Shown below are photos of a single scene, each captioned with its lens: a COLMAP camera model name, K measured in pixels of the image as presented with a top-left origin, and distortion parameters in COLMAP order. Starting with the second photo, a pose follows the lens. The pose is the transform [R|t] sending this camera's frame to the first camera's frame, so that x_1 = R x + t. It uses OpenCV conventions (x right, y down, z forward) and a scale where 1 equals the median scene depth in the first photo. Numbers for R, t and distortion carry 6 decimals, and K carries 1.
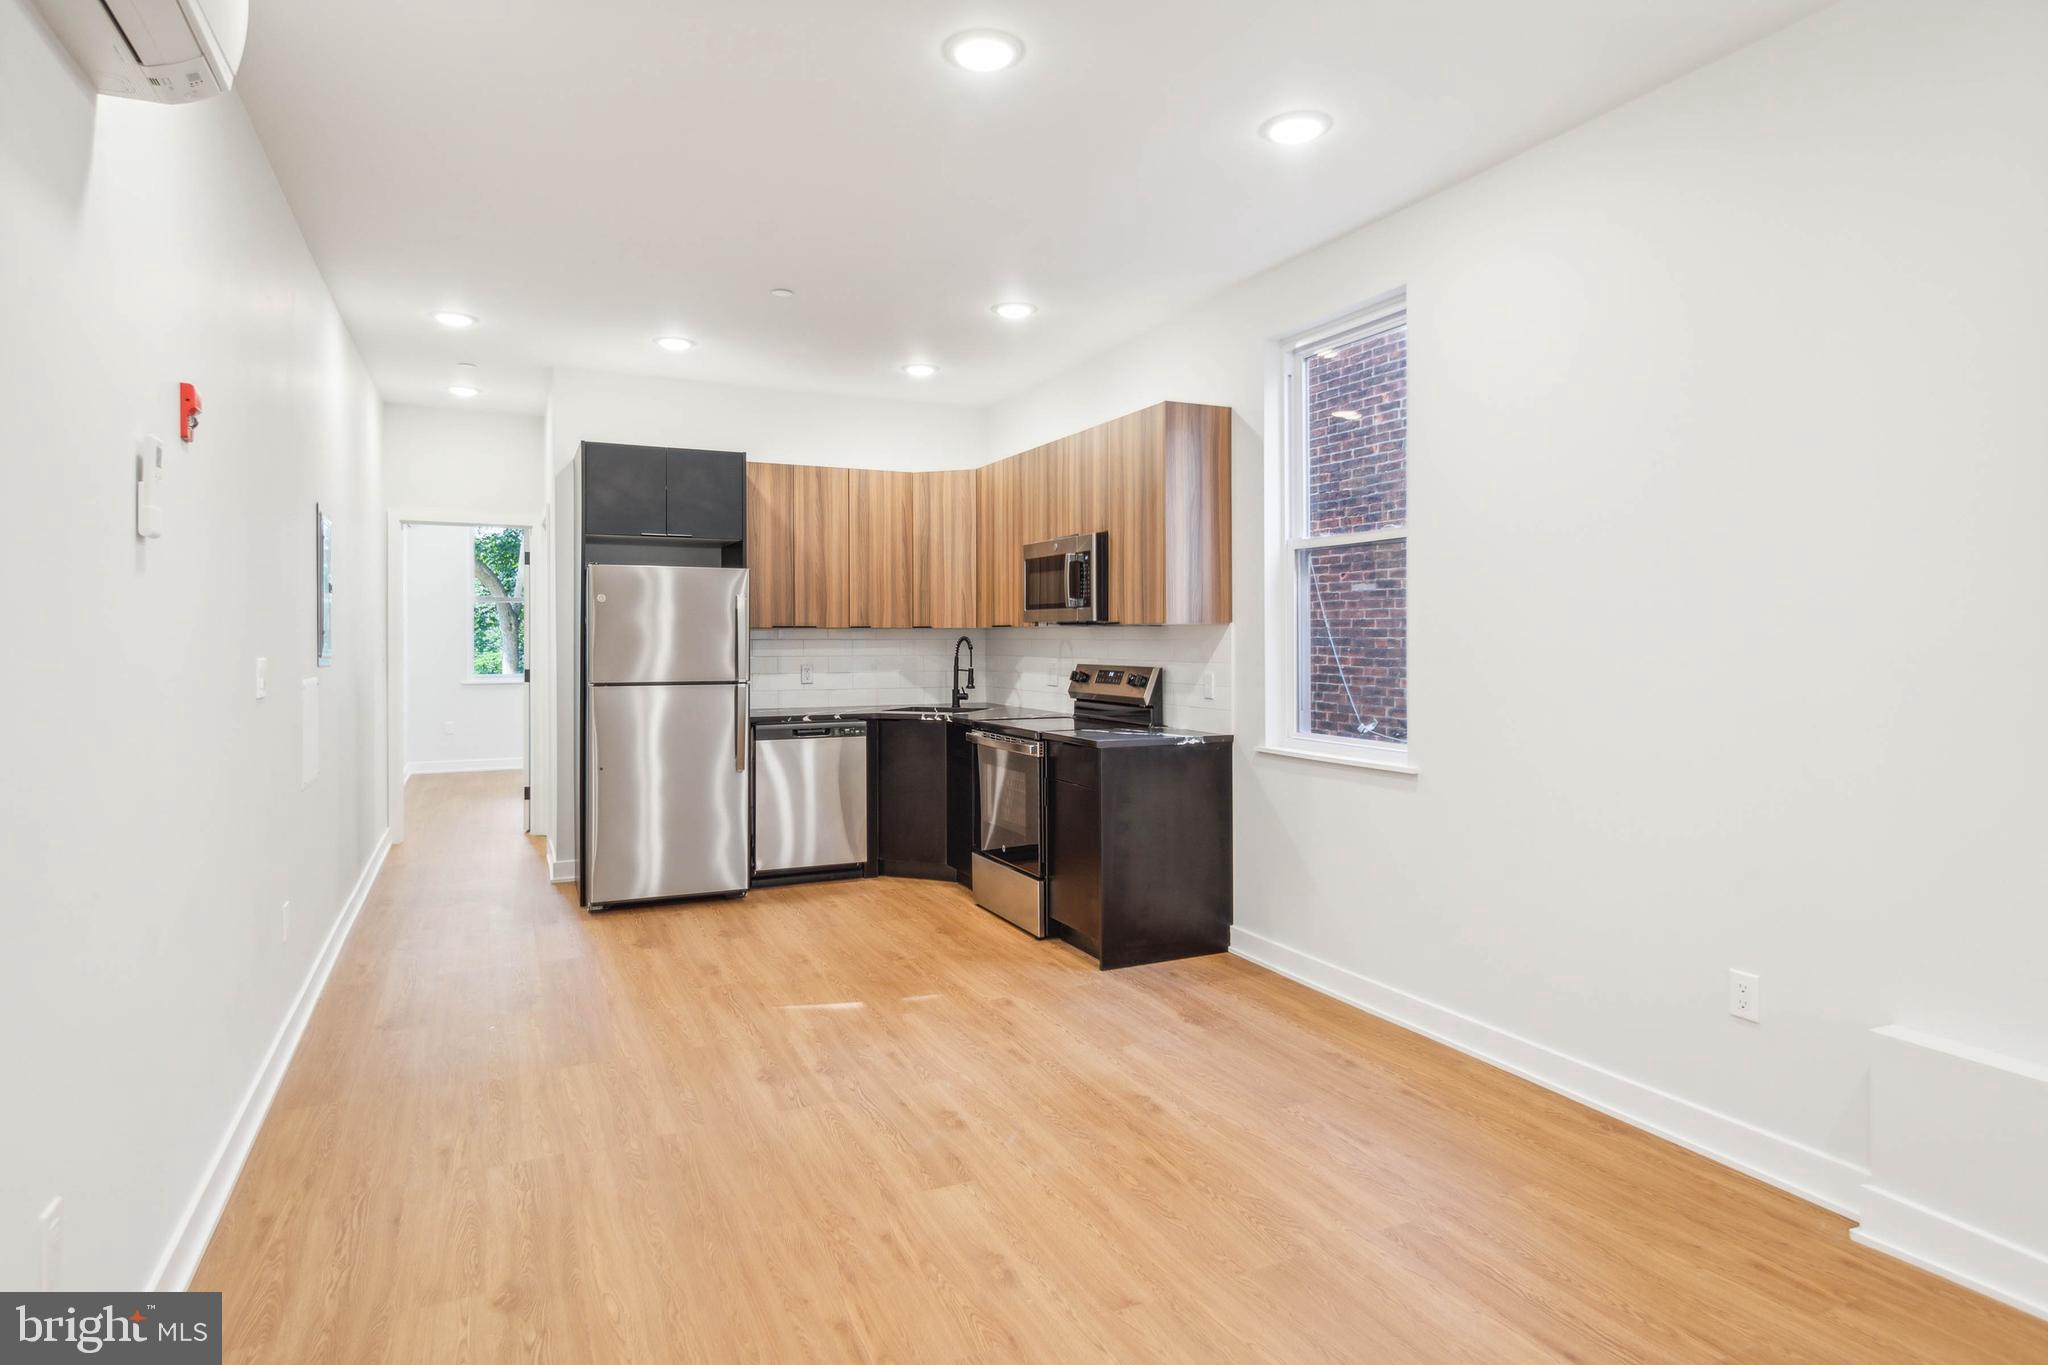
lens RADIAL K [[1219.5, 0, 1027.7], [0, 1219.5, 641.6], [0, 0, 1]] dist [0.023956, -0.000516]
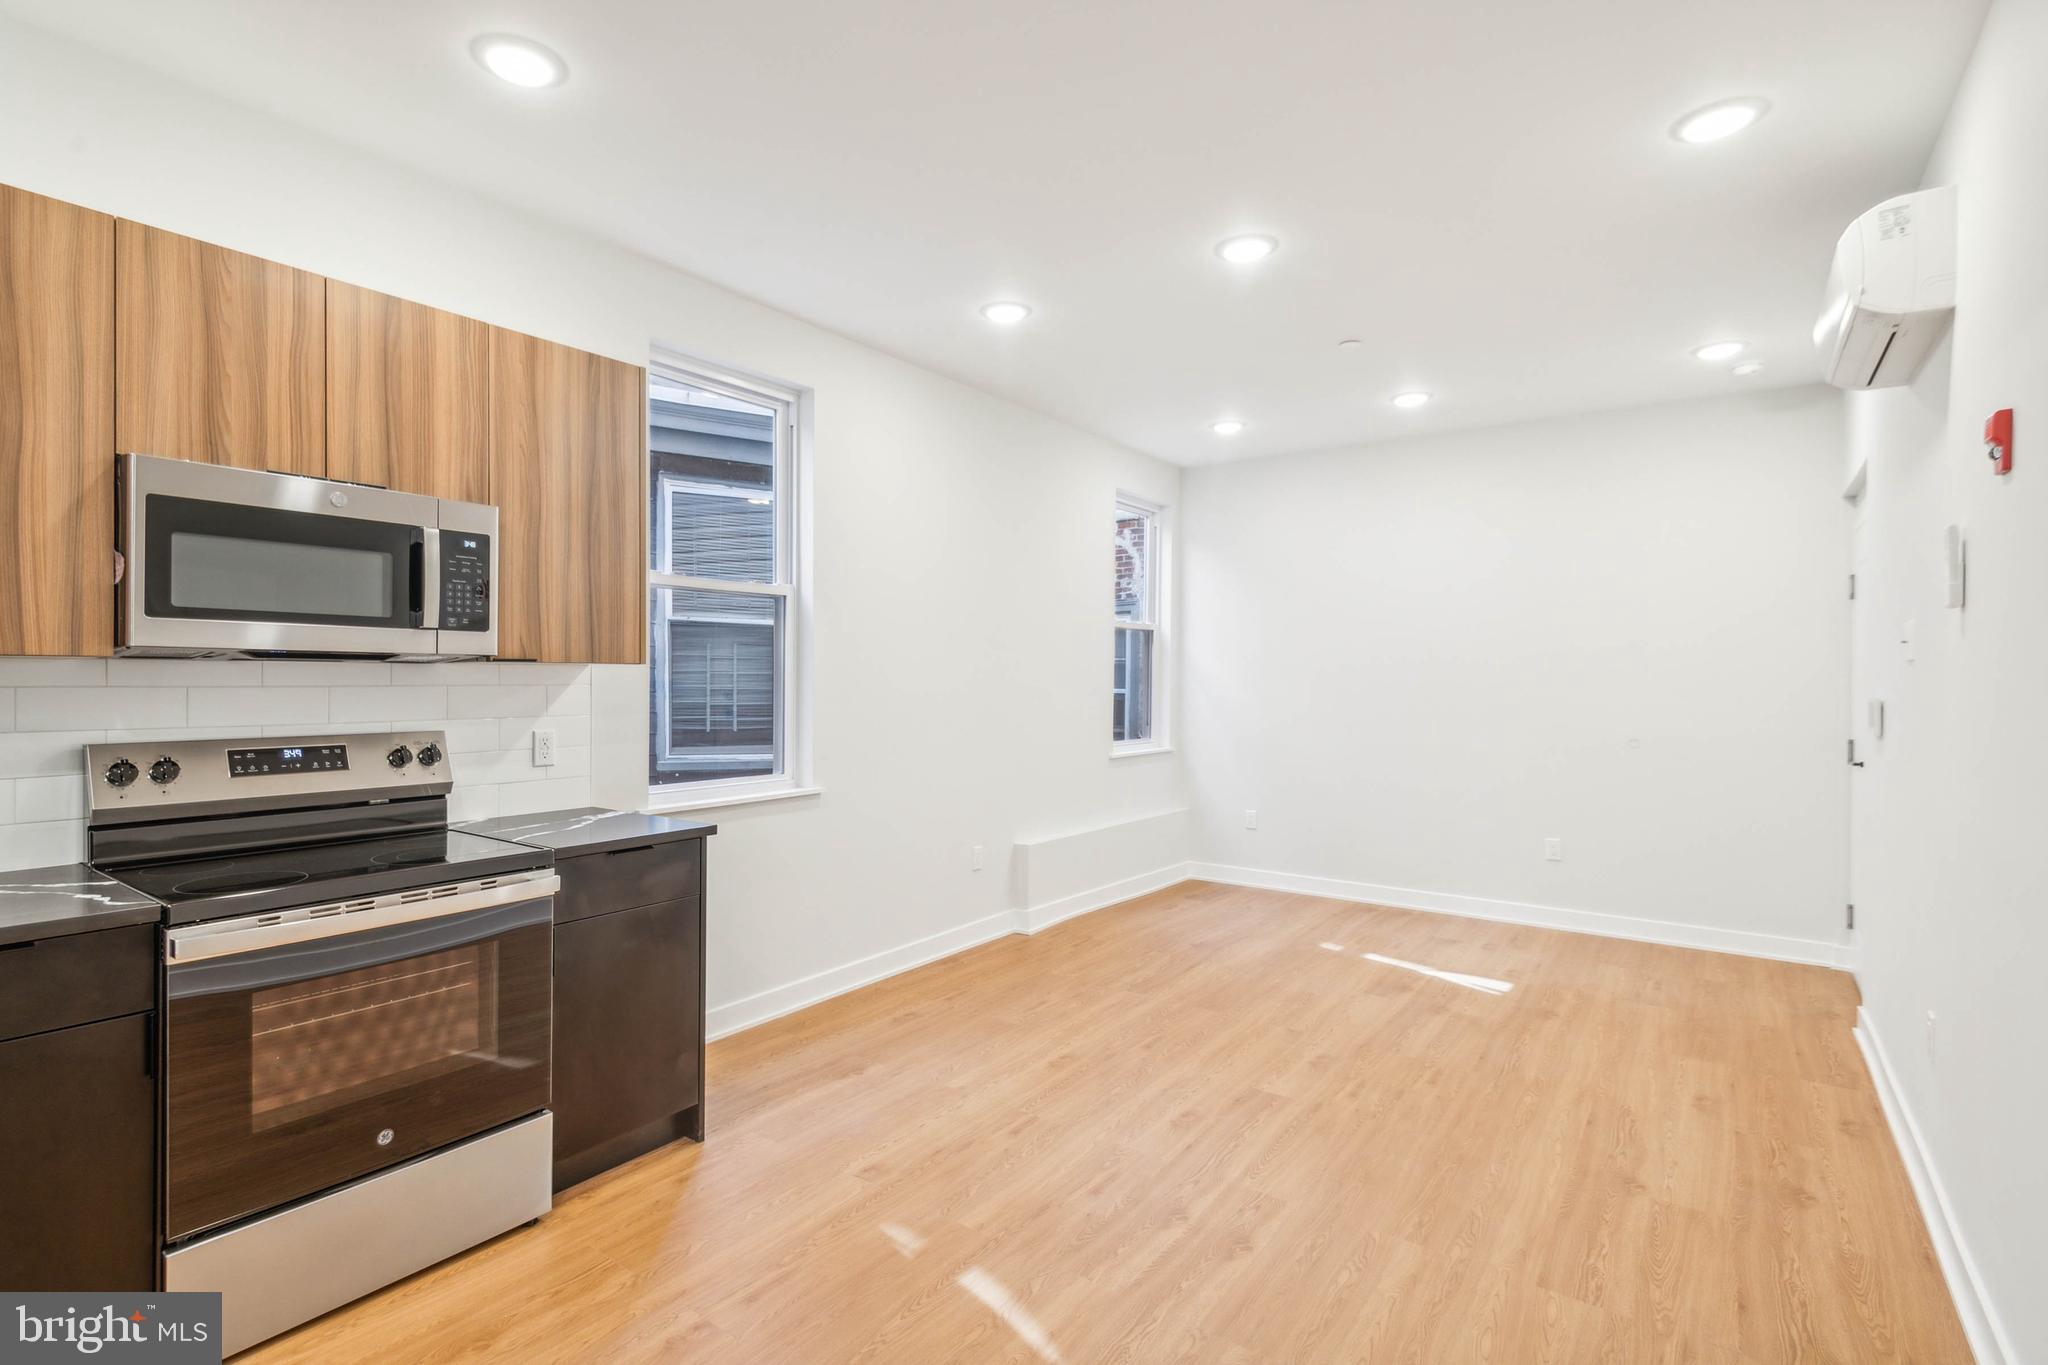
lens RADIAL K [[956.5, 0, 1024.0], [0, 956.5, 682.5], [0, 0, 1]] dist [0.012095, -0.000235]
pose [[-0.505531, -0.006792, 0.862781, -0.440800], [-0.002008, 0.999976, 0.006696, -0.006924], [-0.862806, 0.001653, -0.505533, 0.936829]]
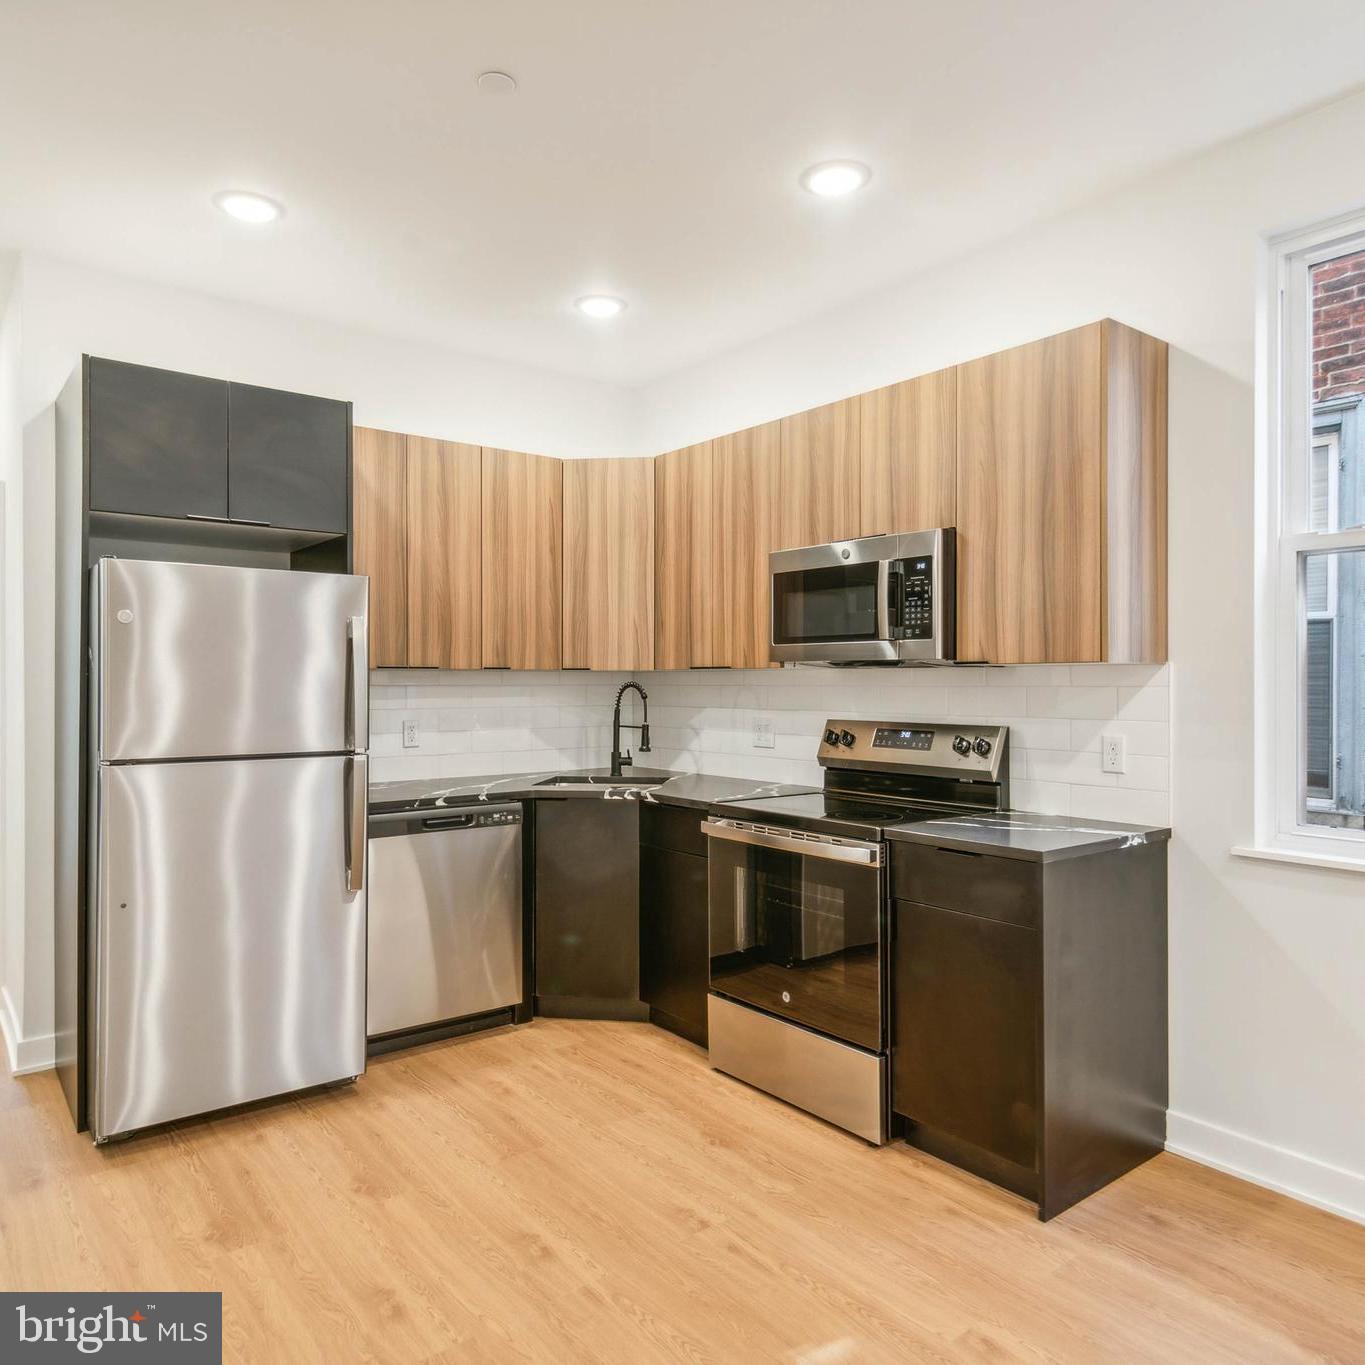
lens RADIAL K [[1025.7, 0, 682.5], [0, 1025.7, 682.5], [0, 0, 1]] dist [0.011297, 0.002750]
pose [[0.970706, 0.001744, 0.240263, -0.203102], [-0.000827, 0.999992, -0.003919, -0.001579], [-0.240268, 0.003605, 0.970700, 0.446996]]
